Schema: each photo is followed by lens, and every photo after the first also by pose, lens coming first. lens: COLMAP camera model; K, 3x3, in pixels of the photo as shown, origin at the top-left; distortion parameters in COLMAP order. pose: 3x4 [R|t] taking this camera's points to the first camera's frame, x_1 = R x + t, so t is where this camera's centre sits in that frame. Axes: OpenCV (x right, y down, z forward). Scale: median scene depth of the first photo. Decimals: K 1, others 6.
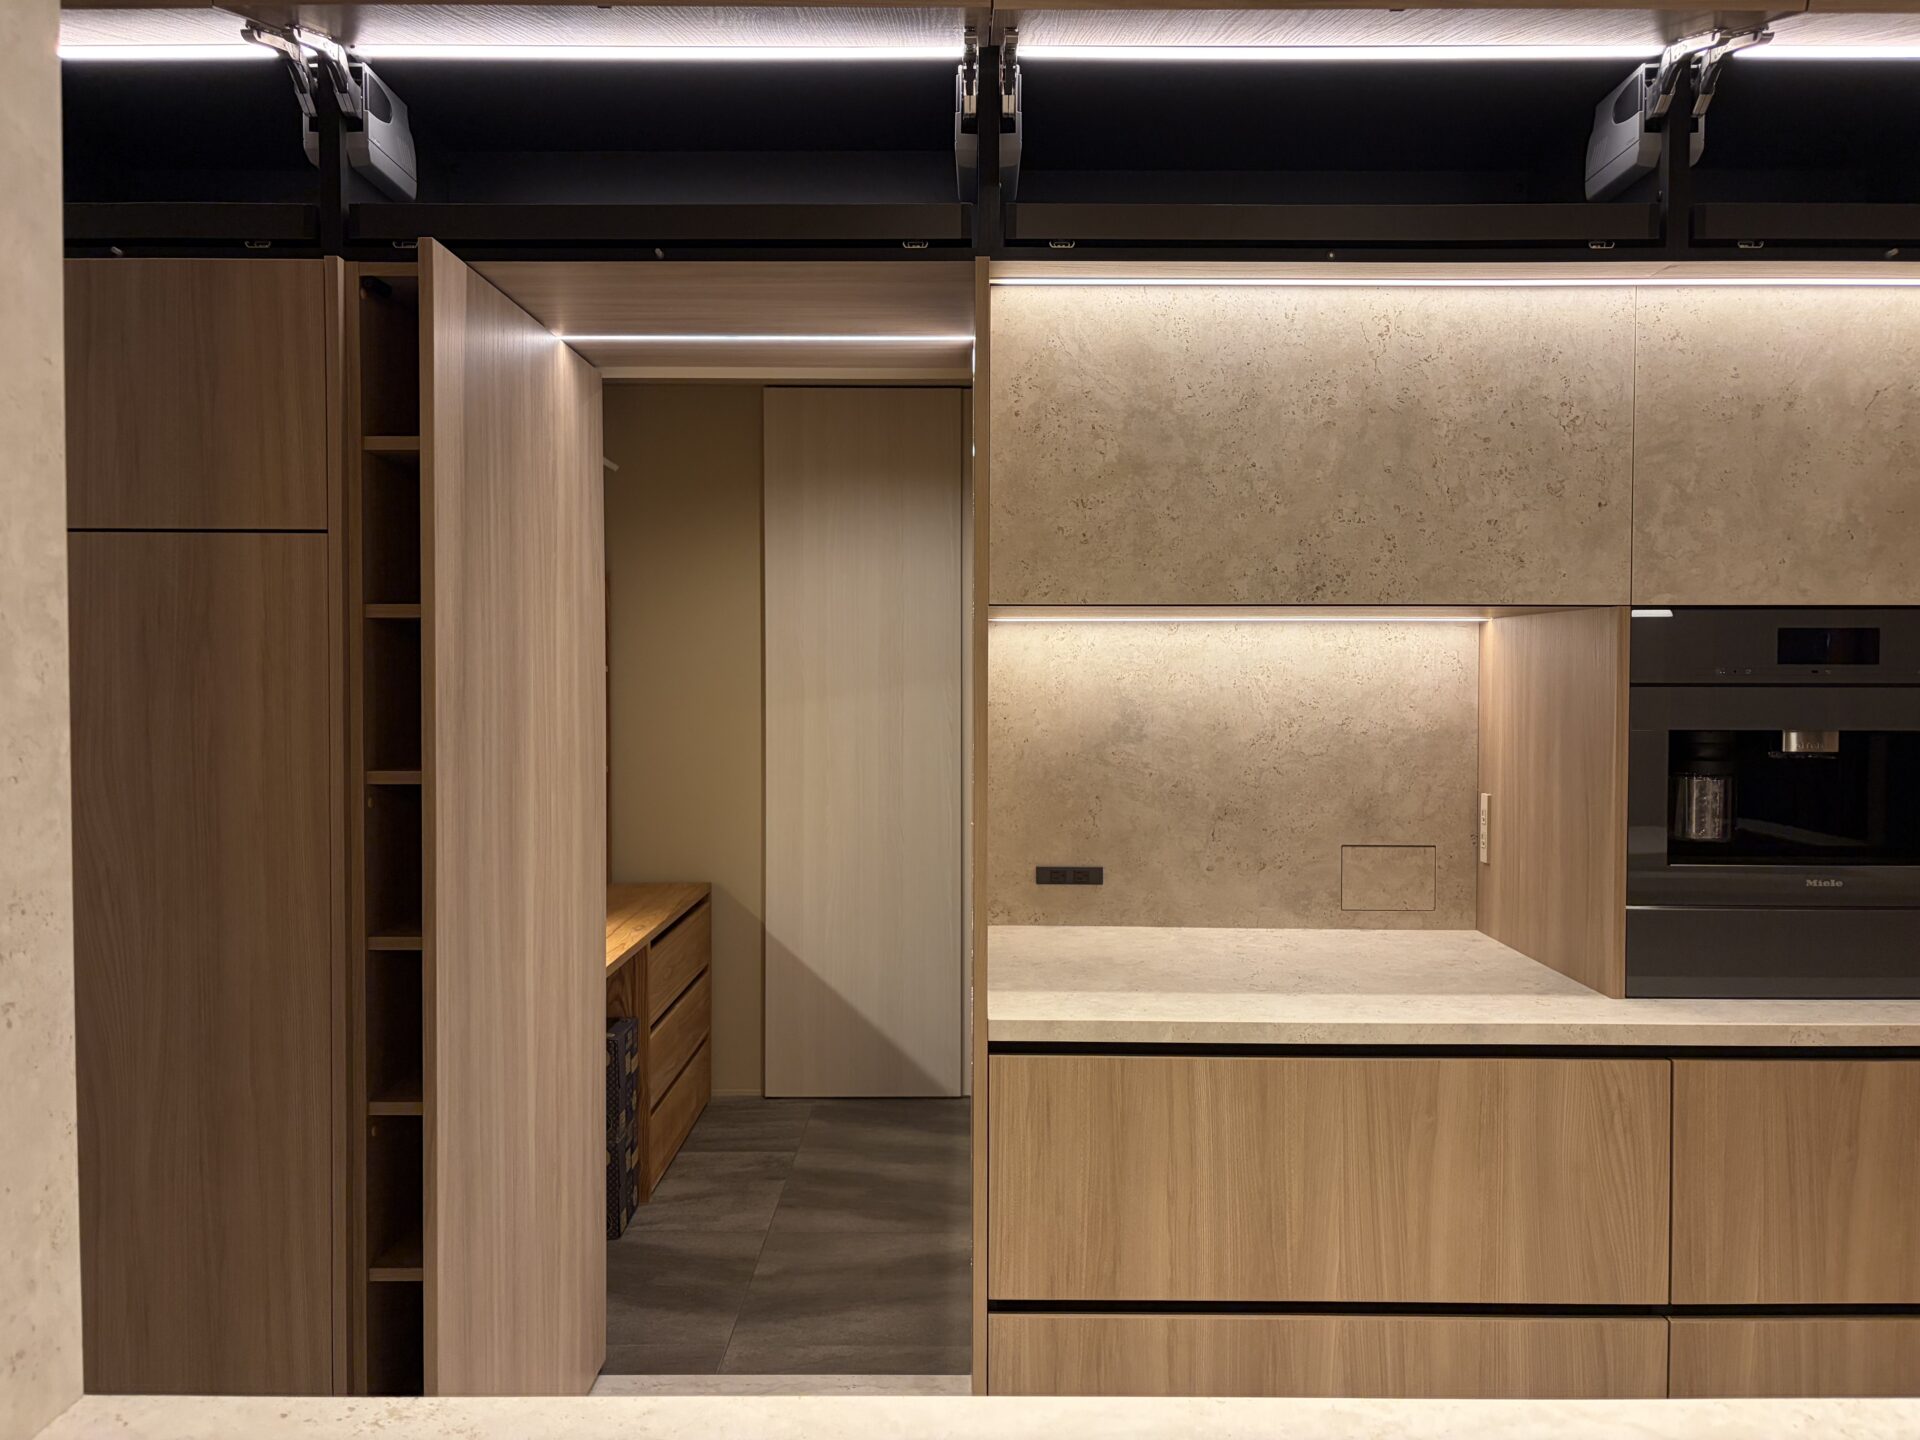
lens RADIAL K [[1460.9, 0, 950.2], [0, 1460.9, 702.0], [0, 0, 1]] dist [0.059262, -0.070566]
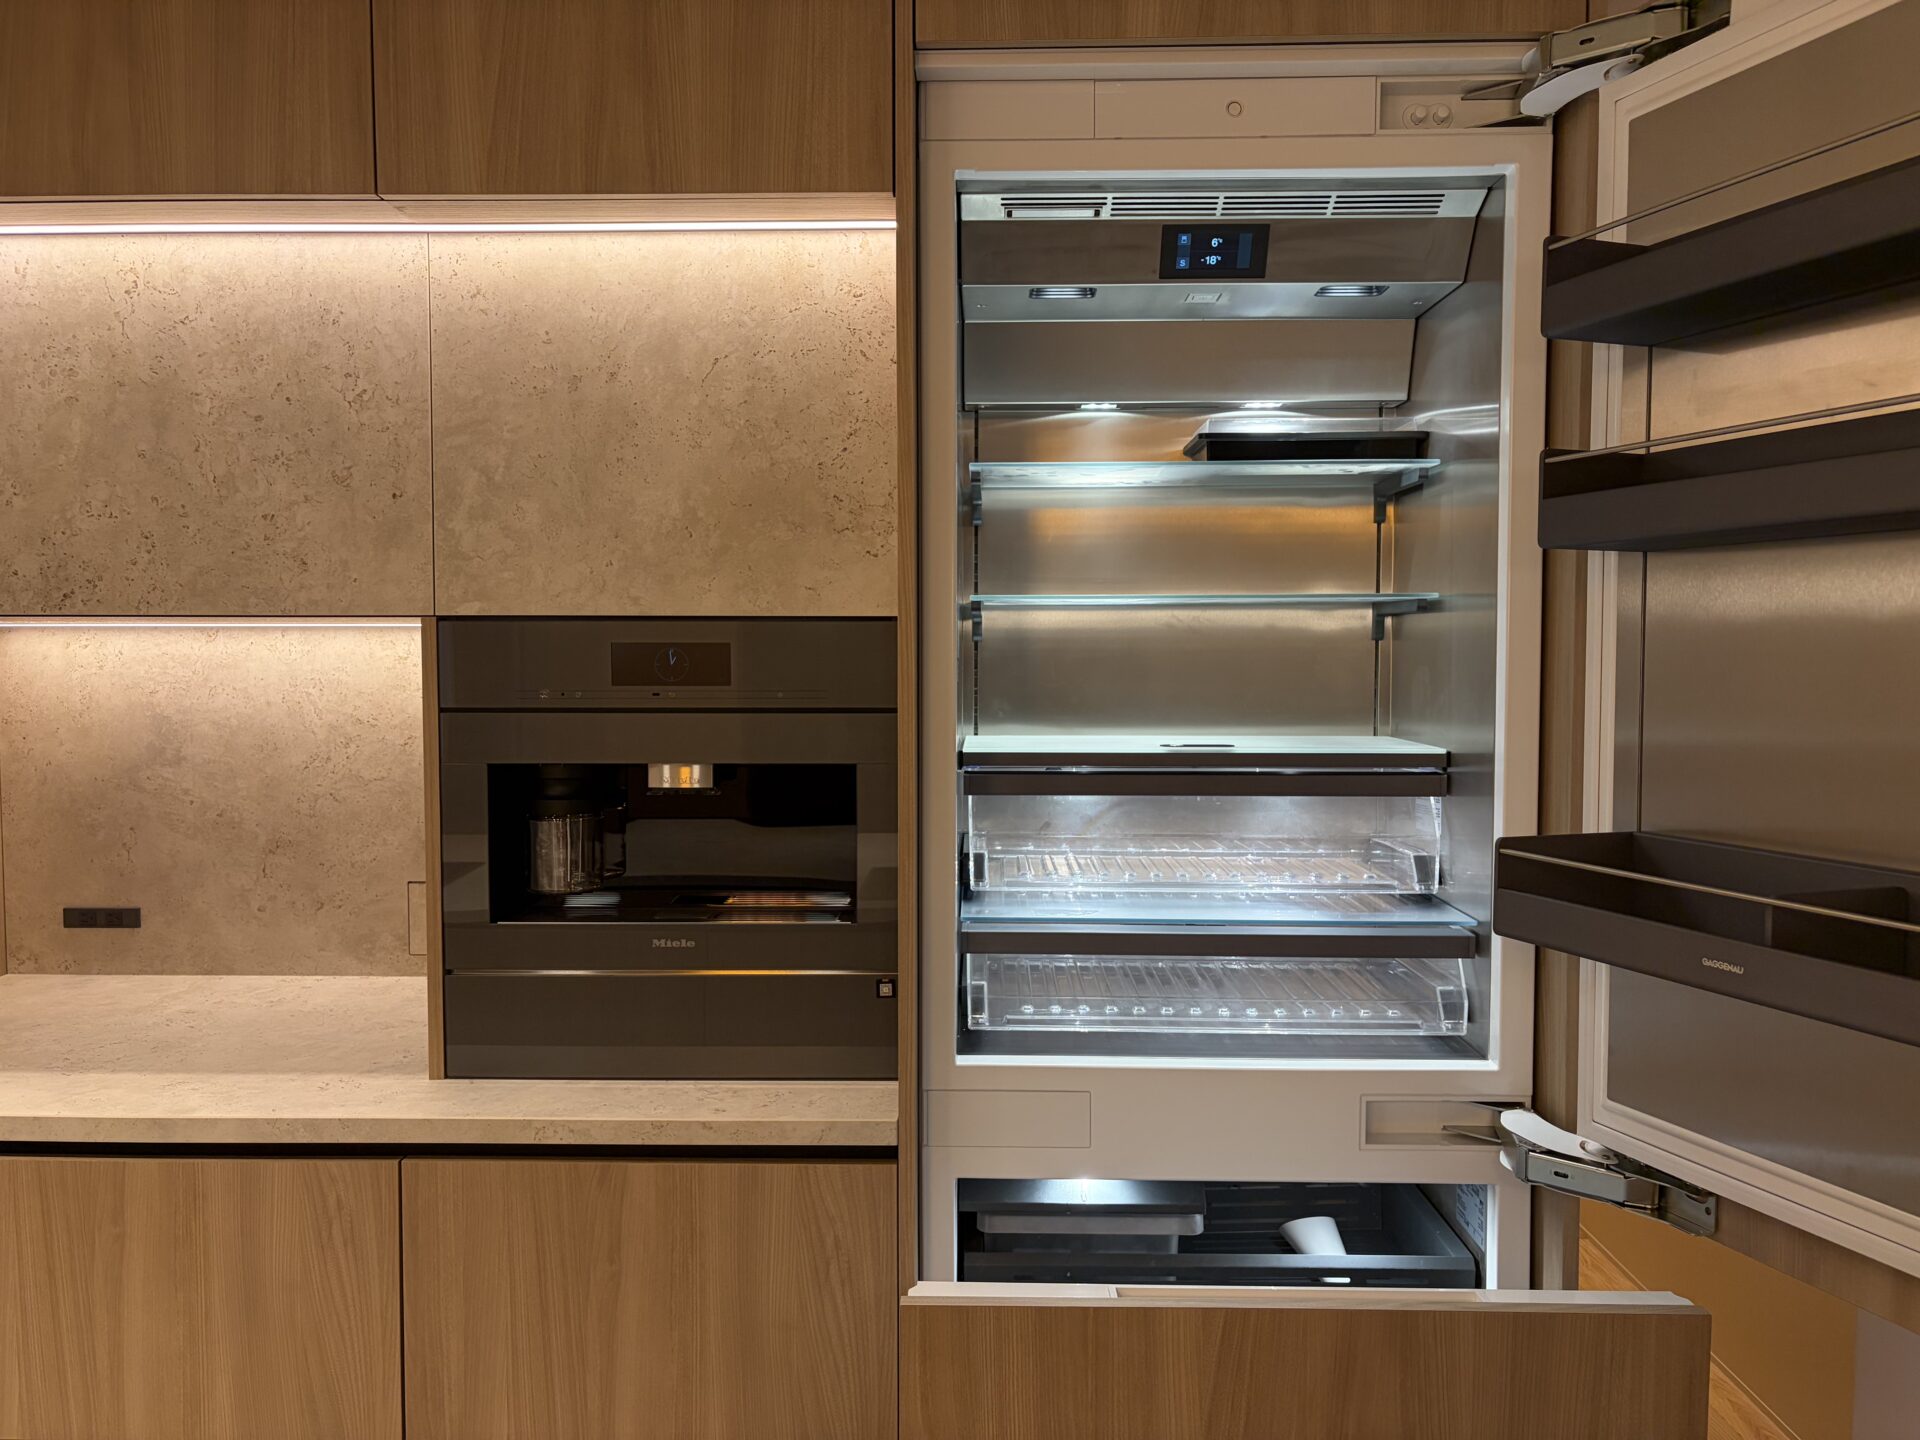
lens RADIAL K [[1460.9, 0, 953.0], [0, 1460.9, 722.5], [0, 0, 1]] dist [0.059262, -0.070566]
pose [[0.999516, -0.001932, -0.031056, 0.784914], [0.002840, 0.999569, 0.029215, -0.028604], [0.030986, -0.029289, 0.999091, 0.168889]]
